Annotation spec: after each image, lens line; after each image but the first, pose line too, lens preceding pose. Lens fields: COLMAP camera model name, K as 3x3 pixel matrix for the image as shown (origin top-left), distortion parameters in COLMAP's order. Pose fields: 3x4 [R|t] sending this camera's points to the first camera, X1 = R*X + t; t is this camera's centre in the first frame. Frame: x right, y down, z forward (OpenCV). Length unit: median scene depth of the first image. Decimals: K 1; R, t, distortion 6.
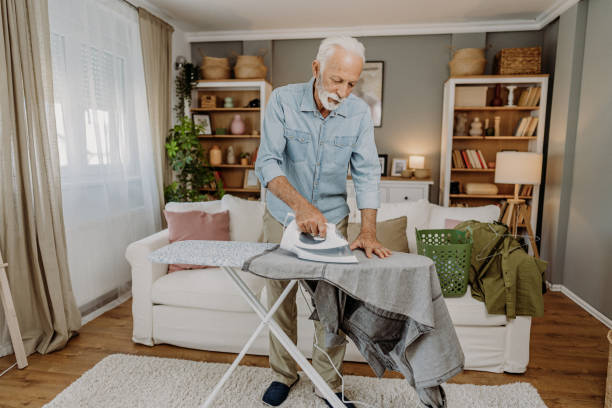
lens RADIAL K [[422.7, 0, 306.0], [0, 422.7, 204.0], [0, 0, 1]] dist [-0.000455, 0.004159]
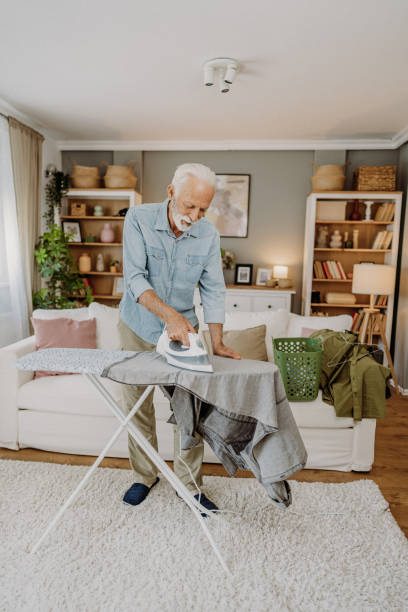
lens RADIAL K [[423.9, 0, 204.0], [0, 423.9, 306.0], [0, 0, 1]] dist [-0.000938, 0.000911]
pose [[0.998432, 0.008569, 0.055317, 0.018399], [-0.008167, 0.999939, -0.007479, -0.006564], [-0.055377, 0.007016, 0.998441, -0.035271]]
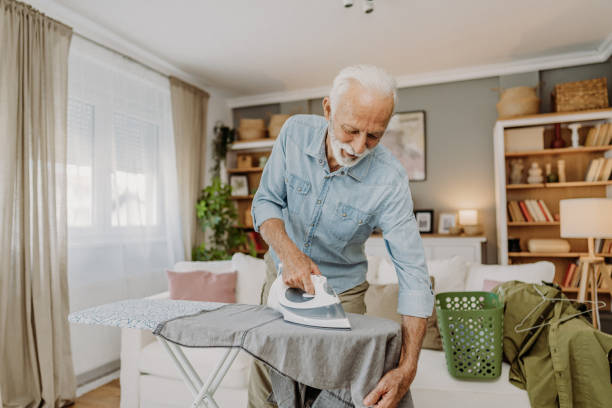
lens RADIAL K [[422.7, 0, 306.0], [0, 422.7, 204.0], [0, 0, 1]] dist [-0.000455, 0.004159]
pose [[0.980371, -0.033797, -0.194245, 0.116582], [0.002398, 0.987169, -0.159660, 0.015566], [0.197149, 0.156060, 0.967873, 0.089915]]
